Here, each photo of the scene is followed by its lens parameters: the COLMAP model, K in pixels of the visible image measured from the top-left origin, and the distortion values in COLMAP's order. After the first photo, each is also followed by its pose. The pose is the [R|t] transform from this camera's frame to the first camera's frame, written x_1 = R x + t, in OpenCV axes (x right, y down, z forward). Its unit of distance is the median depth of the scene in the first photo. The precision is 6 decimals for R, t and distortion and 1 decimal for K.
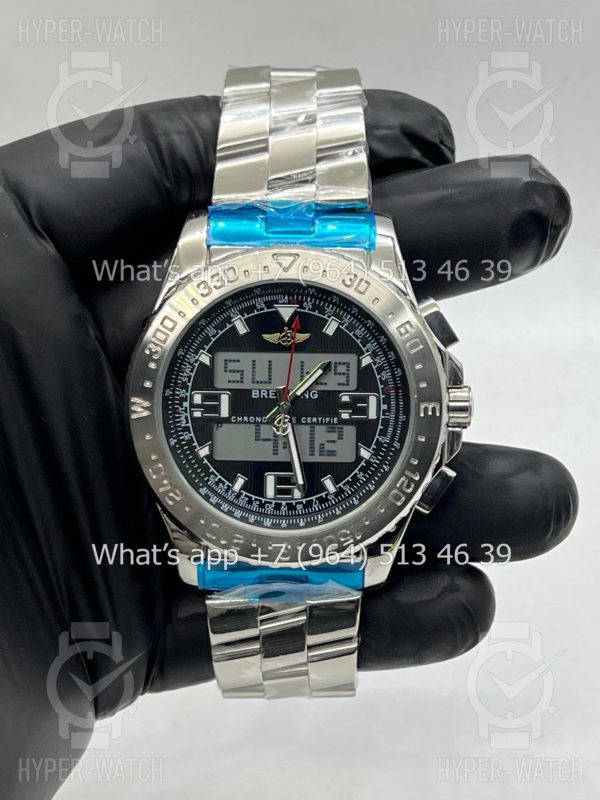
lens RADIAL K [[1923.7, 0, 302.3], [0, 1923.7, 392.1], [0, 0, 1]] dist [0.266784, 0.000000]
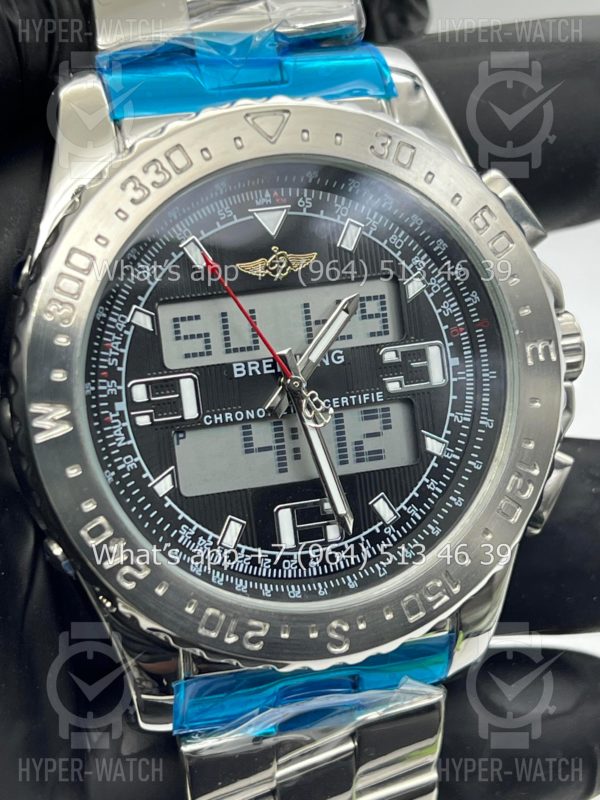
lens RADIAL K [[1923.7, 0, 303.9], [0, 1923.7, 400.0], [0, 0, 1]] dist [0.266784, 0.000000]
pose [[0.953297, -0.142656, 0.266222, -0.157719], [0.152540, 0.988156, -0.016713, 0.021949], [-0.260685, 0.056542, 0.963767, 0.450911]]
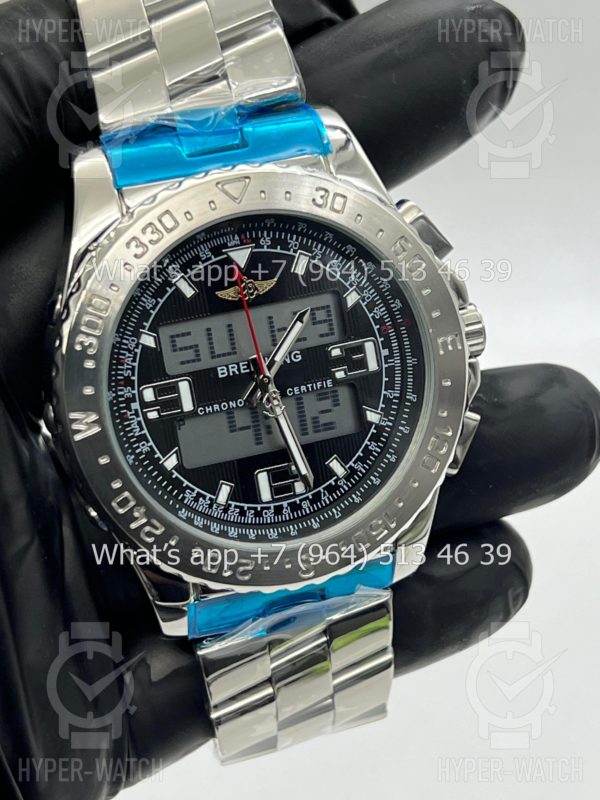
lens RADIAL K [[1923.7, 0, 306.5], [0, 1923.7, 404.1], [0, 0, 1]] dist [0.266784, 0.000000]
pose [[0.942582, -0.218704, 0.252403, -0.185372], [0.202165, 0.975204, 0.090032, -0.047694], [-0.265835, -0.033836, 0.963425, 0.267961]]
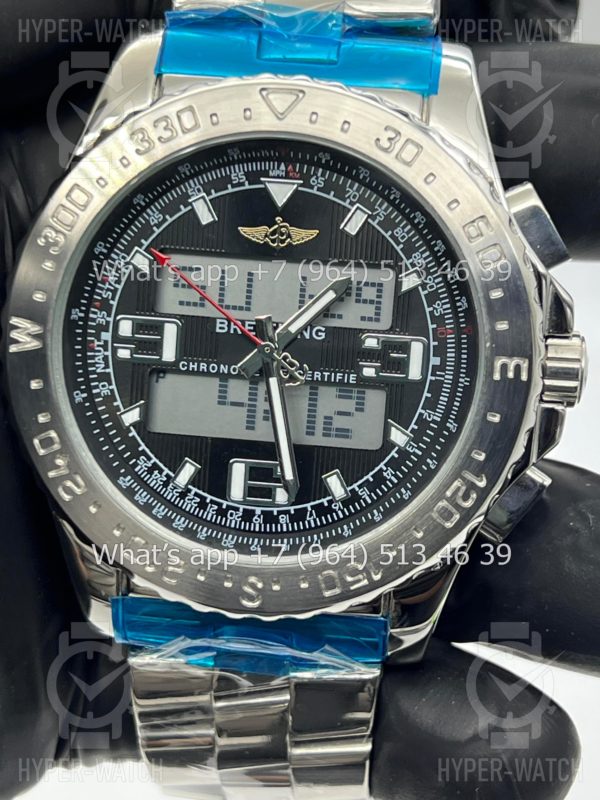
lens RADIAL K [[1923.7, 0, 306.8], [0, 1923.7, 398.5], [0, 0, 1]] dist [0.266784, 0.000000]
pose [[0.995335, 0.063498, -0.072644, 0.046999], [-0.063289, 0.997982, 0.005171, 0.018729], [0.072826, -0.000549, 0.997345, 0.403479]]
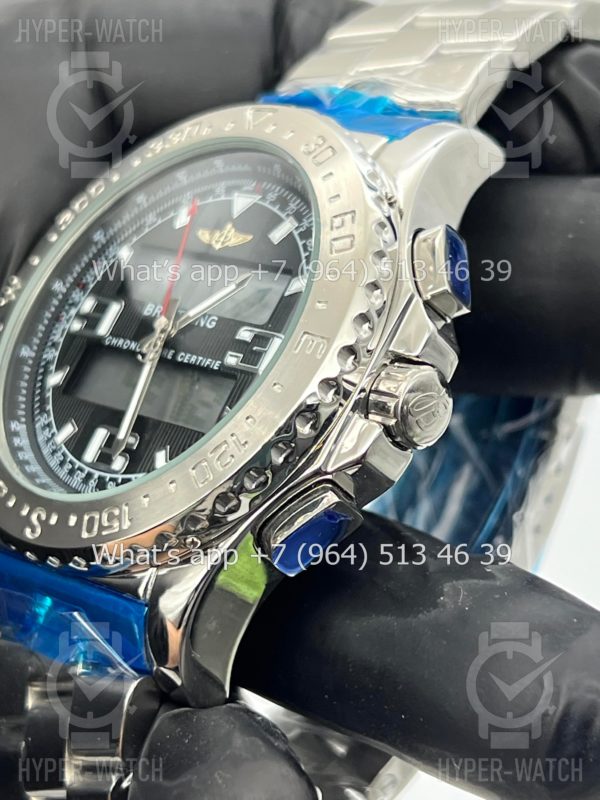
lens RADIAL K [[1923.7, 0, 302.9], [0, 1923.7, 393.2], [0, 0, 1]] dist [0.266784, 0.000000]
pose [[0.694660, 0.145366, -0.704497, 0.448950], [-0.469087, 0.834027, -0.290443, 0.179633], [0.545349, 0.532230, 0.647554, 0.640165]]
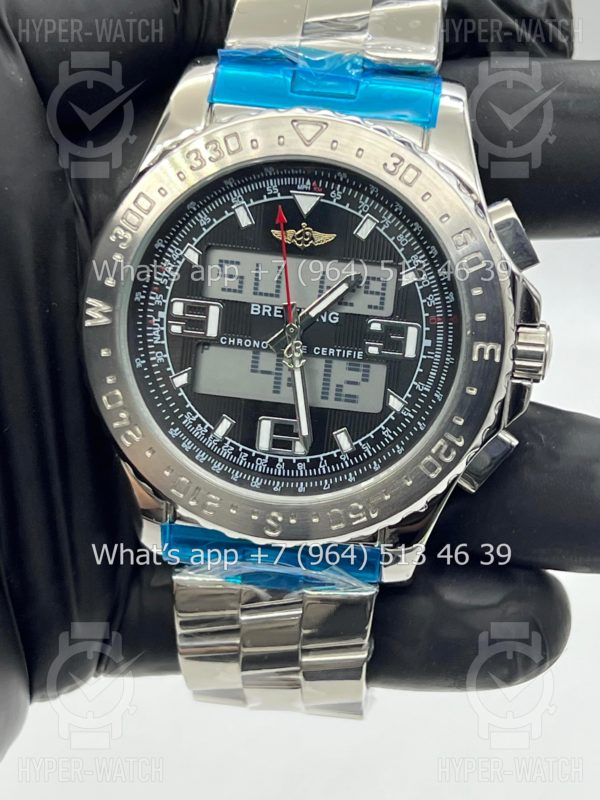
lens RADIAL K [[1923.7, 0, 299.1], [0, 1923.7, 397.5], [0, 0, 1]] dist [0.266784, 0.000000]
pose [[0.991114, 0.096176, -0.091889, 0.063745], [-0.092620, 0.994806, 0.042218, 0.001889], [0.095473, -0.033332, 0.994874, 0.261847]]
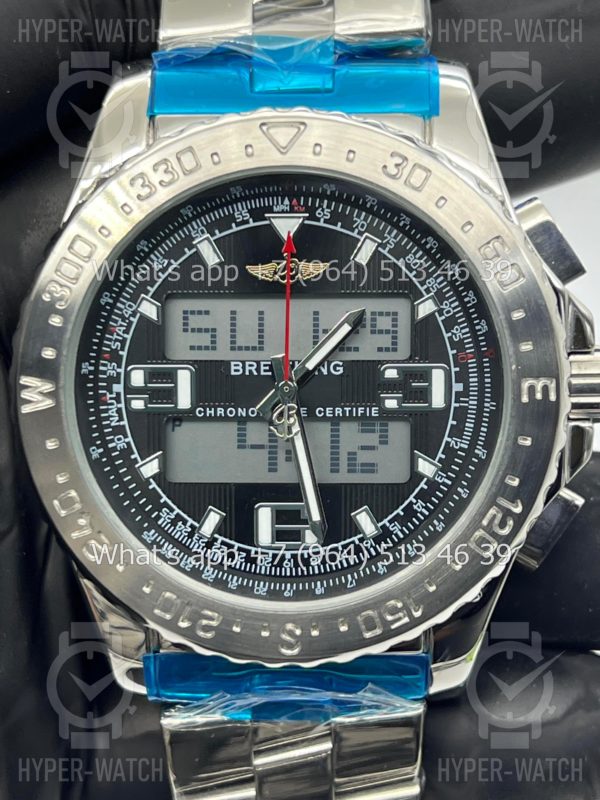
lens RADIAL K [[1923.7, 0, 288.3], [0, 1923.7, 394.0], [0, 0, 1]] dist [0.266784, 0.000000]
pose [[0.999144, -0.015225, -0.038463, 0.013694], [0.015207, 0.999884, -0.000762, 0.009433], [0.038470, 0.000177, 0.999260, 0.417215]]
